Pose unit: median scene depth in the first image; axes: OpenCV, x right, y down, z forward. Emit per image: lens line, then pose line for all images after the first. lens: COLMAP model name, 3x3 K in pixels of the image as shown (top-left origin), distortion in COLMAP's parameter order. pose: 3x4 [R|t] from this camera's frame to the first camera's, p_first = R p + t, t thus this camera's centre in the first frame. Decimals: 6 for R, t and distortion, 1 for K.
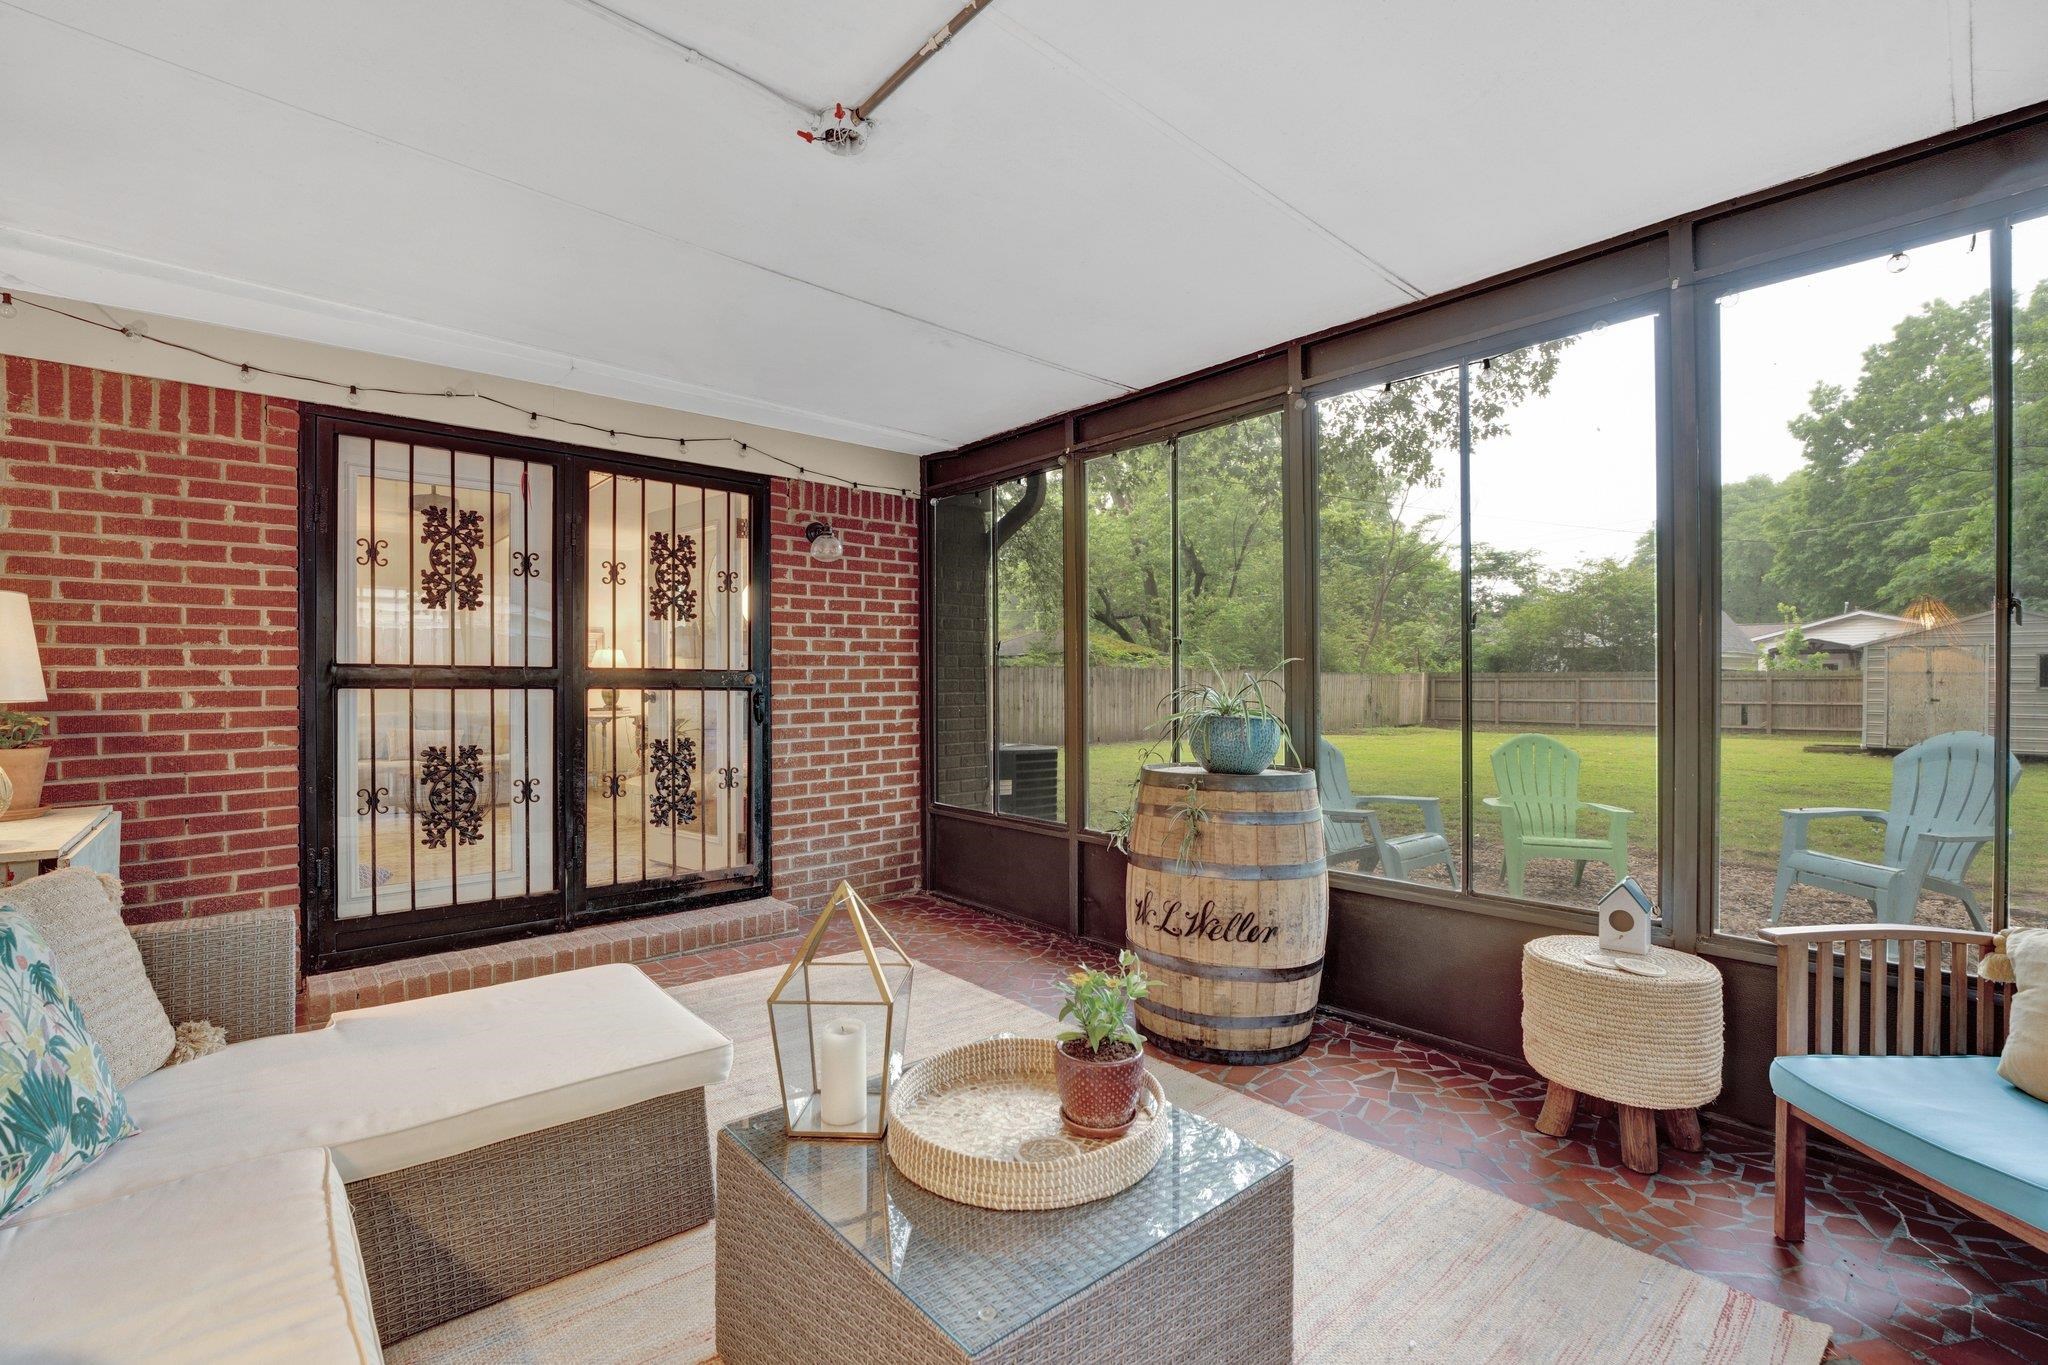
lens RADIAL K [[879.6, 0, 1025.9], [0, 879.6, 691.2], [0, 0, 1]] dist [-0.003335, -0.000718]
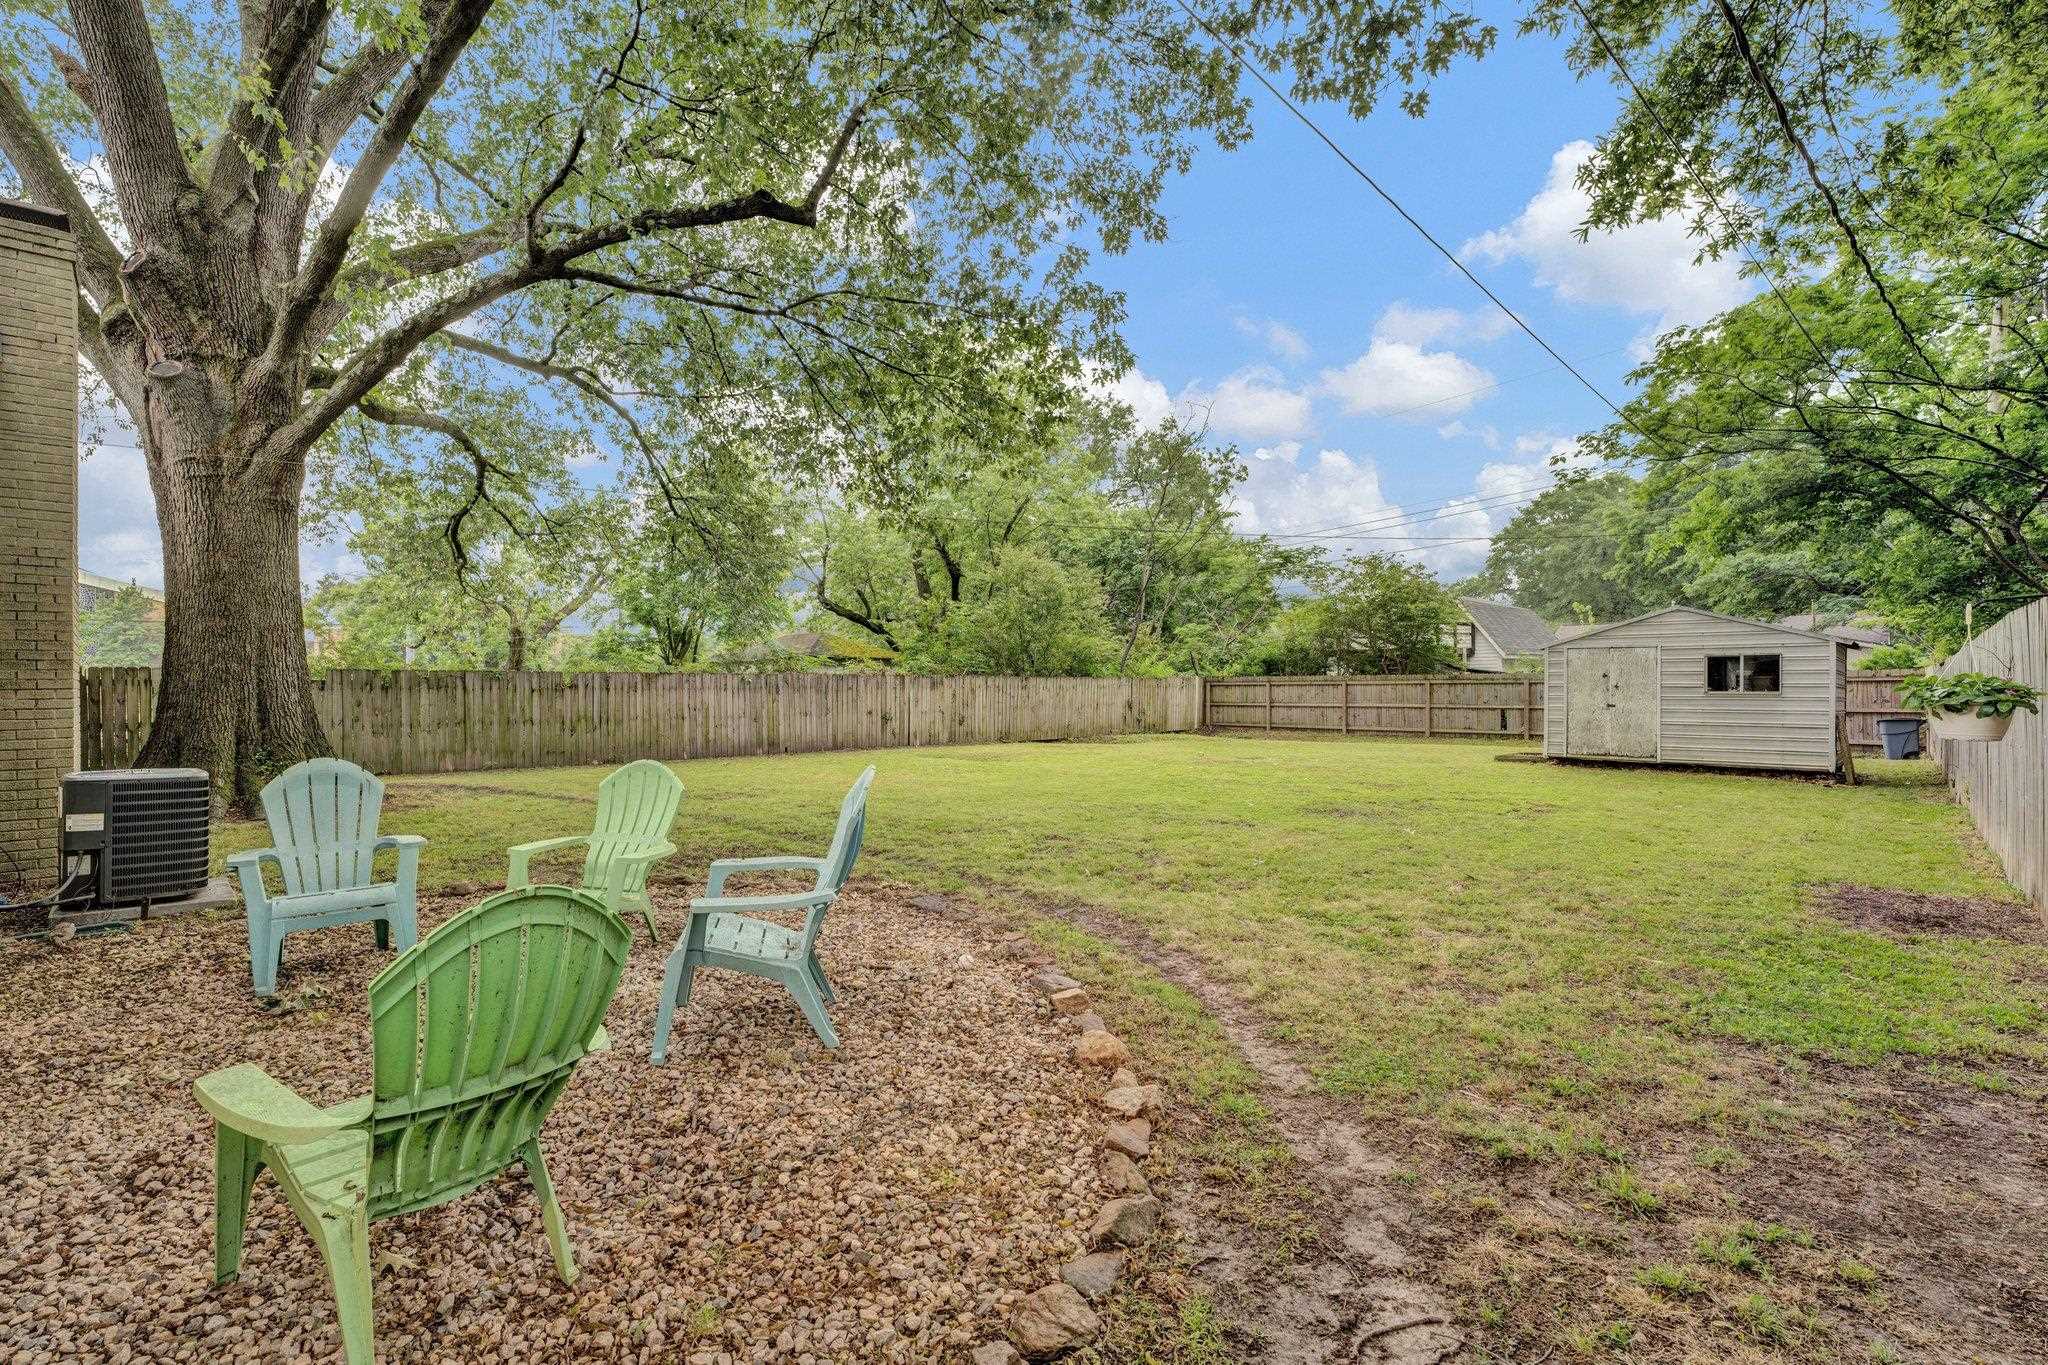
lens RADIAL K [[879.6, 0, 1021.2], [0, 879.6, 680.9], [0, 0, 1]] dist [-0.003335, -0.000718]
pose [[0.999987, -0.004930, -0.001043, 0.272643], [0.004915, 0.999885, -0.014325, -0.003553], [0.001114, 0.014320, 0.999897, 0.045509]]
